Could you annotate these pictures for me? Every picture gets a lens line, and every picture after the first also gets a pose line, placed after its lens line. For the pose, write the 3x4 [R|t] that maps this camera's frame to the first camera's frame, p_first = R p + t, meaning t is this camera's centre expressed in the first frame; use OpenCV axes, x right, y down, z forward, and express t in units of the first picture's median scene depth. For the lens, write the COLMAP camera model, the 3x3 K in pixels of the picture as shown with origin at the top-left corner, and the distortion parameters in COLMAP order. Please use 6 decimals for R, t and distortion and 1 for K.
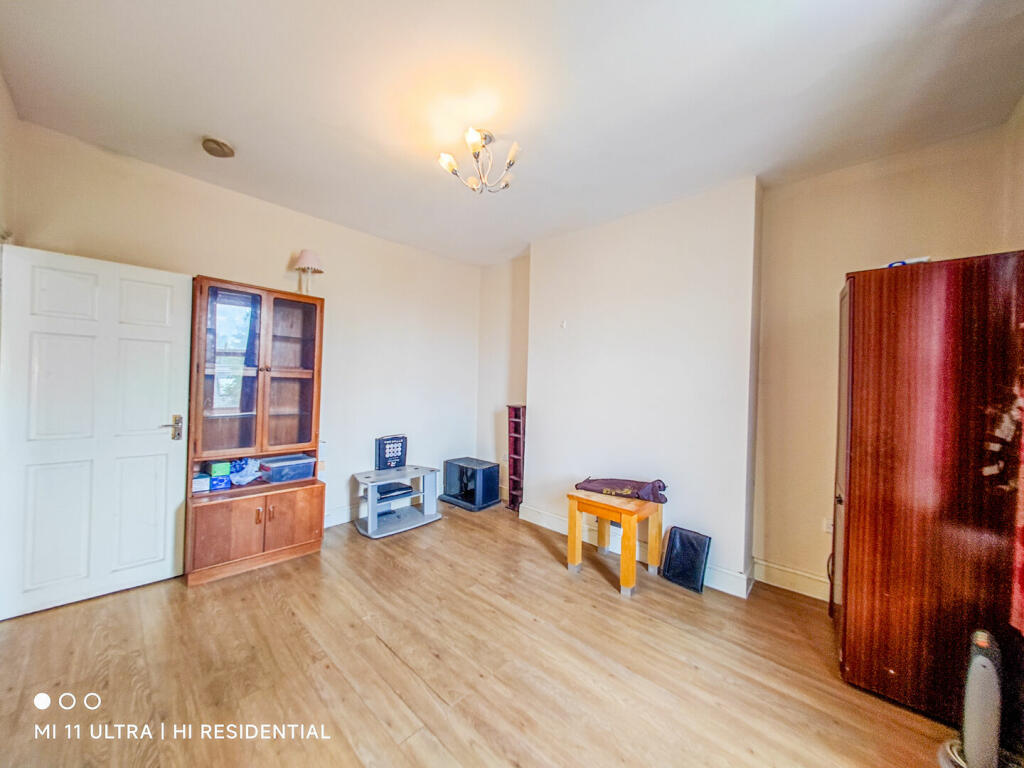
lens RADIAL K [[386.4, 0, 499.5], [0, 386.4, 381.4], [0, 0, 1]] dist [-0.007268, 0.000141]
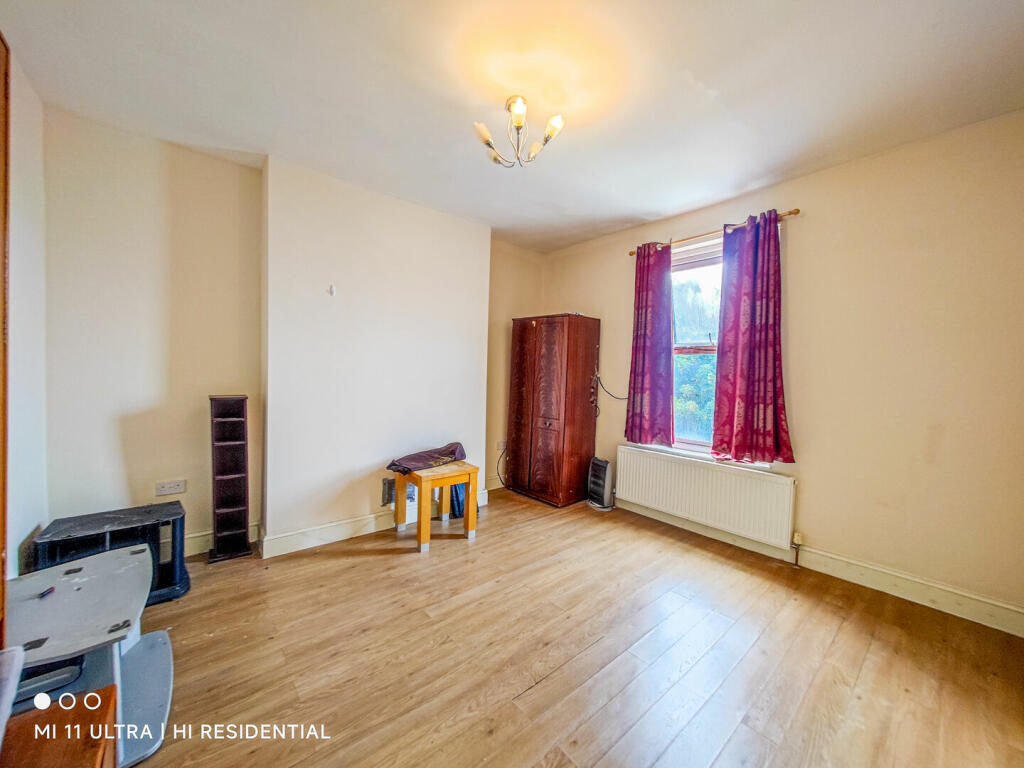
lens RADIAL K [[378.4, 0, 512.0], [0, 378.4, 384.0], [0, 0, 1]] dist [-0.000865, 0.000010]
pose [[0.100300, -0.053285, 0.993529, -0.894261], [-0.024506, 0.998130, 0.056006, -0.004948], [-0.994655, -0.029965, 0.098807, 0.821382]]
